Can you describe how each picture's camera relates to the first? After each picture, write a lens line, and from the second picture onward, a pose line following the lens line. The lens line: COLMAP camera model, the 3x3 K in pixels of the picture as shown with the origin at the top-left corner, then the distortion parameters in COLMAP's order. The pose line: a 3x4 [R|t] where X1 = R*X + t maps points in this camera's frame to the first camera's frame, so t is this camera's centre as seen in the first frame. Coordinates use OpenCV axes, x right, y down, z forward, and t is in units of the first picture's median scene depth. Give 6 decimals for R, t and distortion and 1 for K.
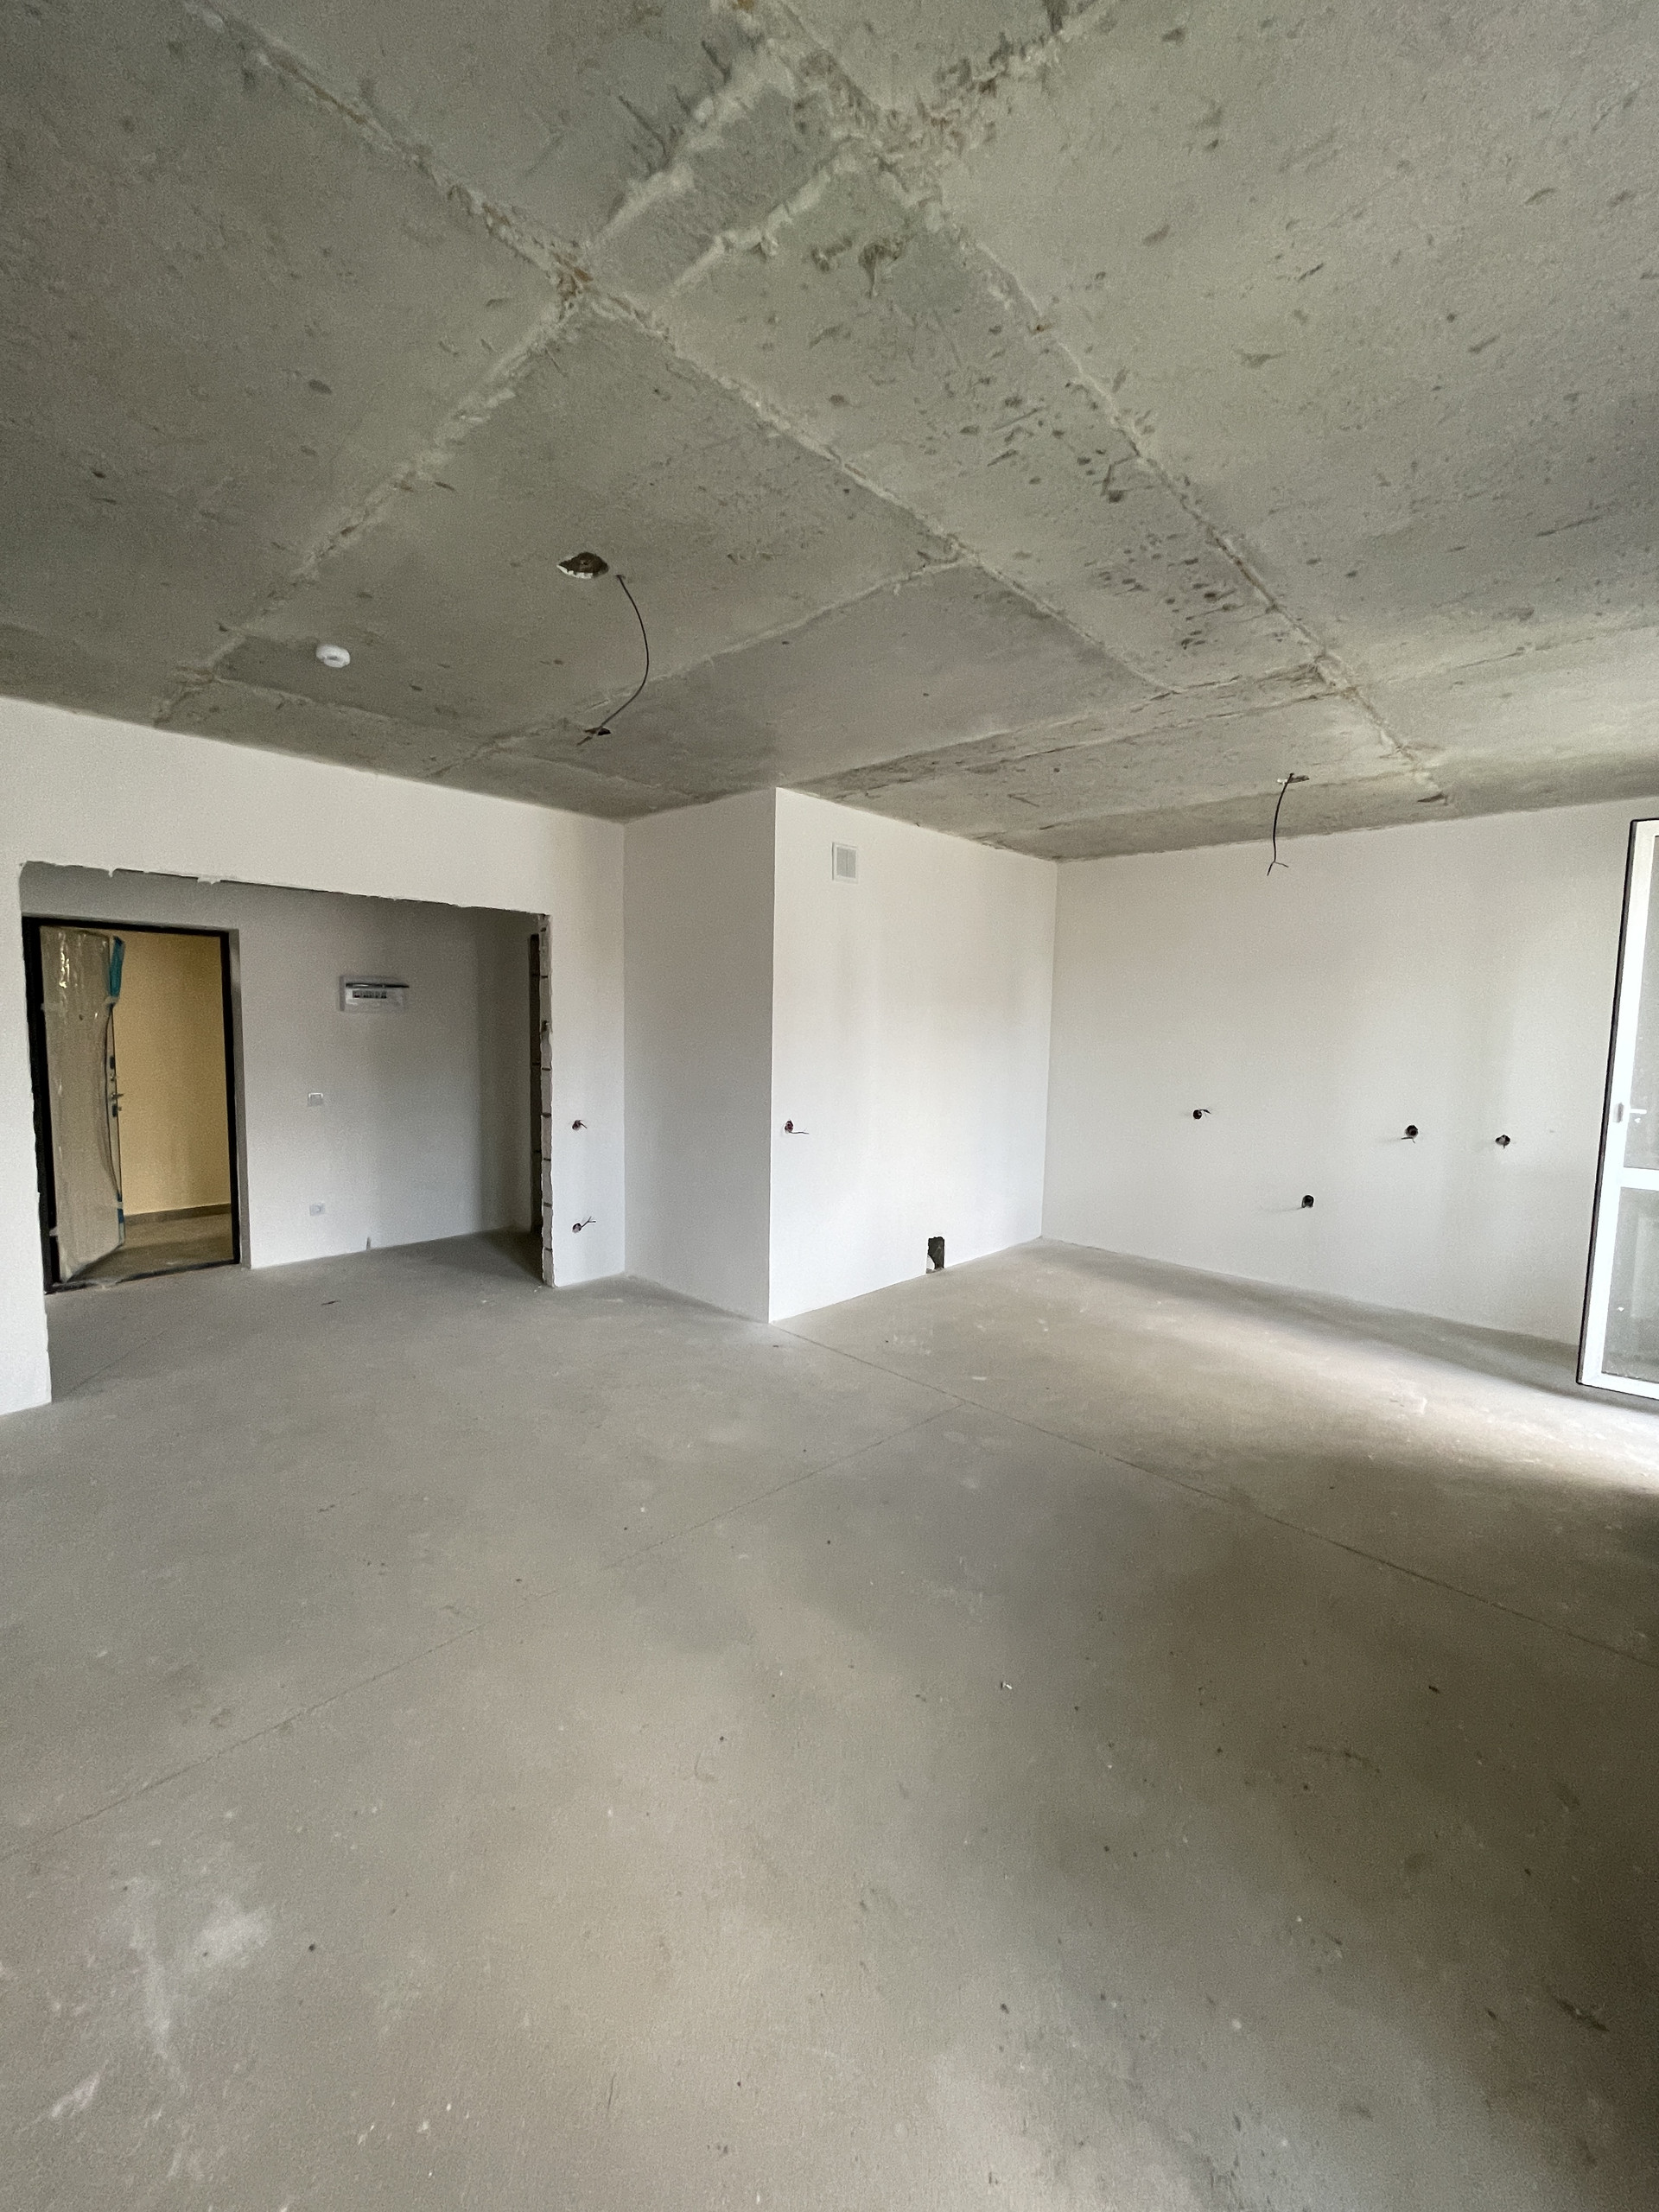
lens RADIAL K [[888.3, 0, 829.5], [0, 888.3, 1106.0], [0, 0, 1]] dist [0.001391, 0.000145]
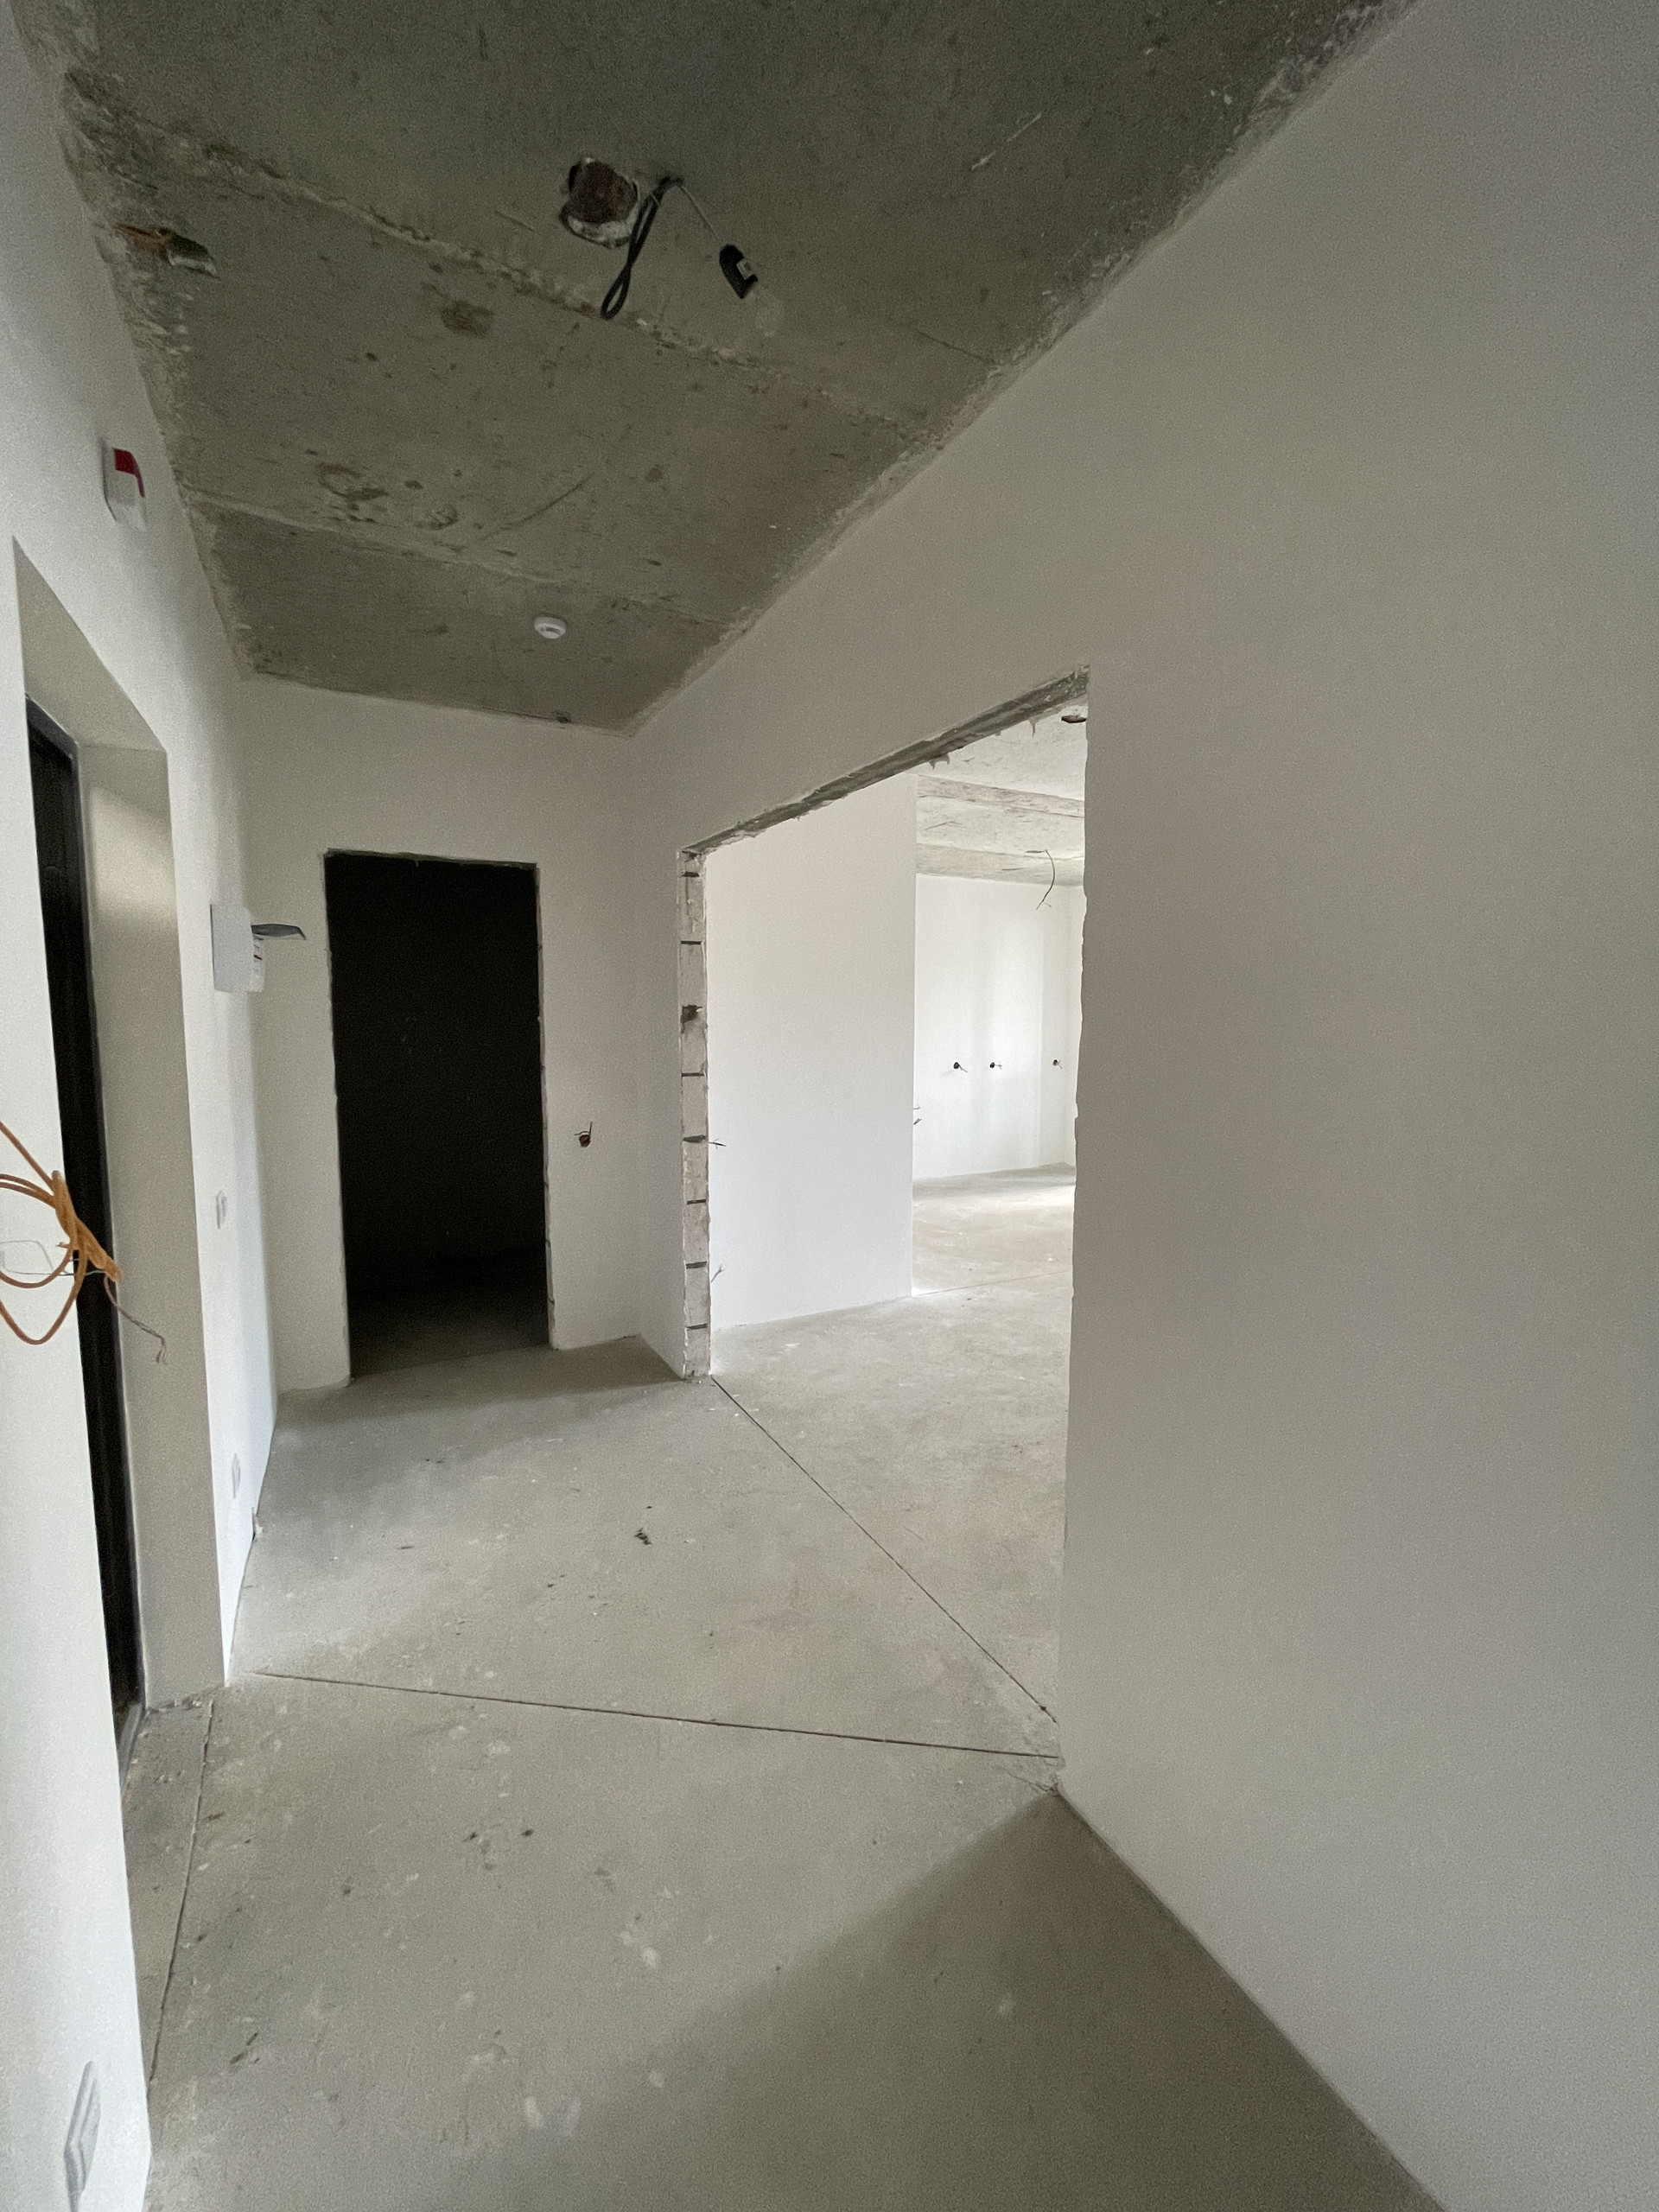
lens RADIAL K [[888.3, 0, 829.5], [0, 888.3, 1106.0], [0, 0, 1]] dist [0.001391, 0.000145]
pose [[0.315177, -0.120050, 0.941409, -1.337190], [0.095769, 0.990927, 0.094302, -0.103028], [-0.944188, 0.060436, 0.323815, 0.946163]]
